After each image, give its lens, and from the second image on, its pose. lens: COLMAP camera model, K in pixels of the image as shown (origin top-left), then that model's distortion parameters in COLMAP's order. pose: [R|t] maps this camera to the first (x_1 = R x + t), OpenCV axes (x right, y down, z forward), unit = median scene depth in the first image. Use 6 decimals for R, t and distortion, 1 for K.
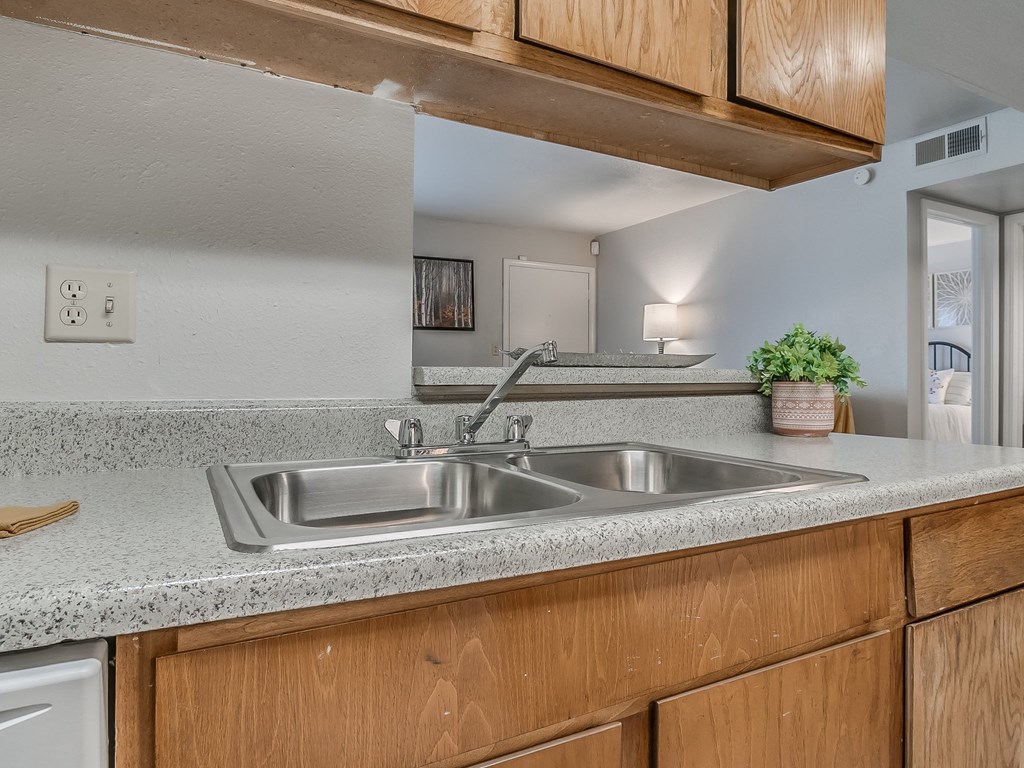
lens RADIAL K [[580.3, 0, 544.8], [0, 580.3, 380.6], [0, 0, 1]] dist [-0.029143, 0.000018]
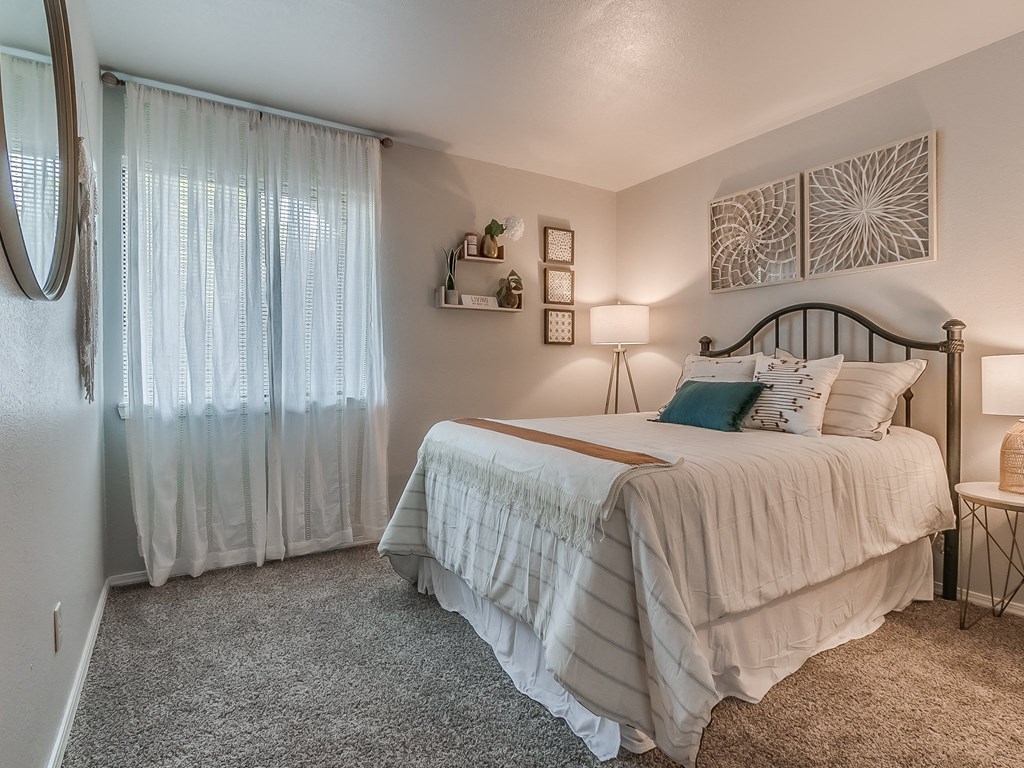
lens RADIAL K [[520.9, 0, 523.8], [0, 520.9, 383.8], [0, 0, 1]] dist [-0.021158, 0.001515]
pose [[0.996403, -0.008190, 0.084349, 0.402433], [0.007086, 0.999885, 0.013383, -0.004900], [-0.084449, -0.012737, 0.996346, 0.575501]]
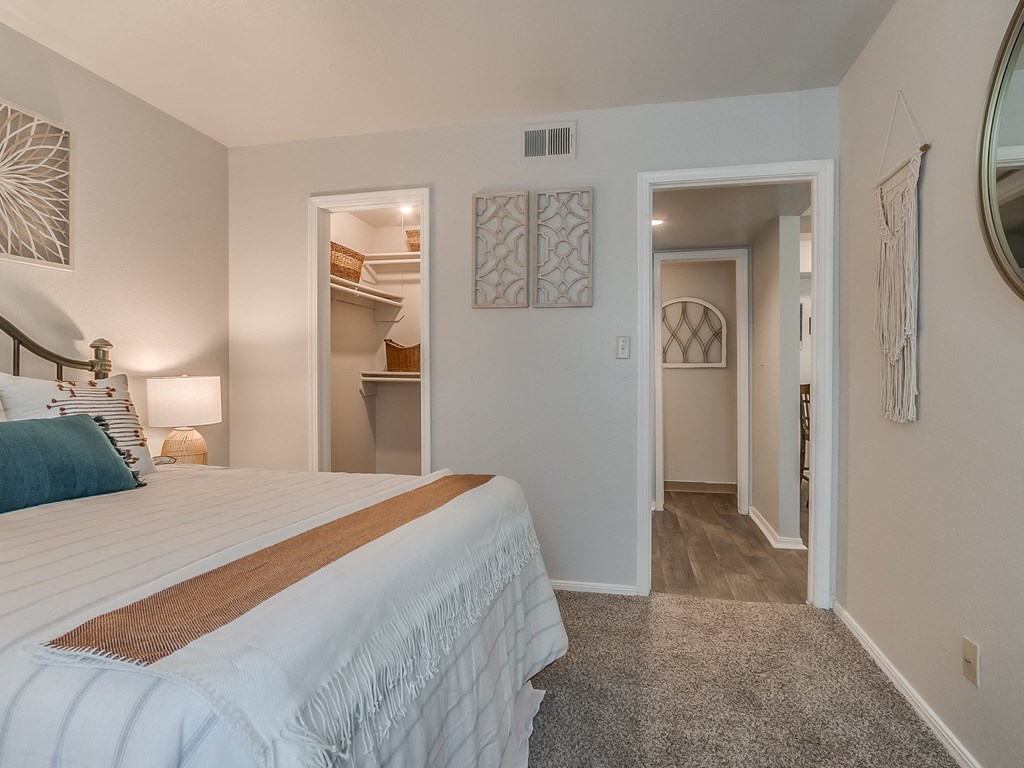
lens RADIAL K [[520.9, 0, 523.8], [0, 520.9, 383.8], [0, 0, 1]] dist [-0.021158, 0.001515]
pose [[-0.750788, -0.017201, 0.660320, 0.269886], [-0.000691, 0.999681, 0.025256, -0.022015], [-0.660543, 0.018506, -0.750560, 1.006837]]
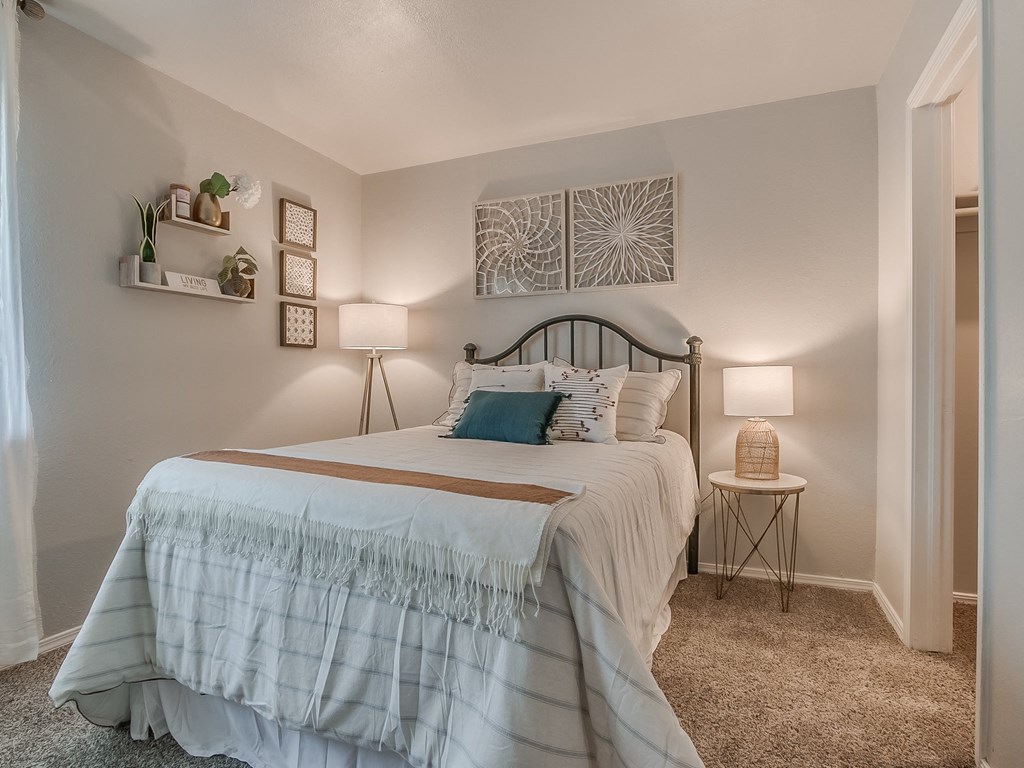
lens RADIAL K [[520.9, 0, 523.8], [0, 520.9, 383.8], [0, 0, 1]] dist [-0.021158, 0.001515]
pose [[0.777186, -0.013990, 0.629115, 0.349742], [0.013220, 0.999895, 0.005904, -0.007986], [-0.629132, 0.003728, 0.777290, 0.668616]]
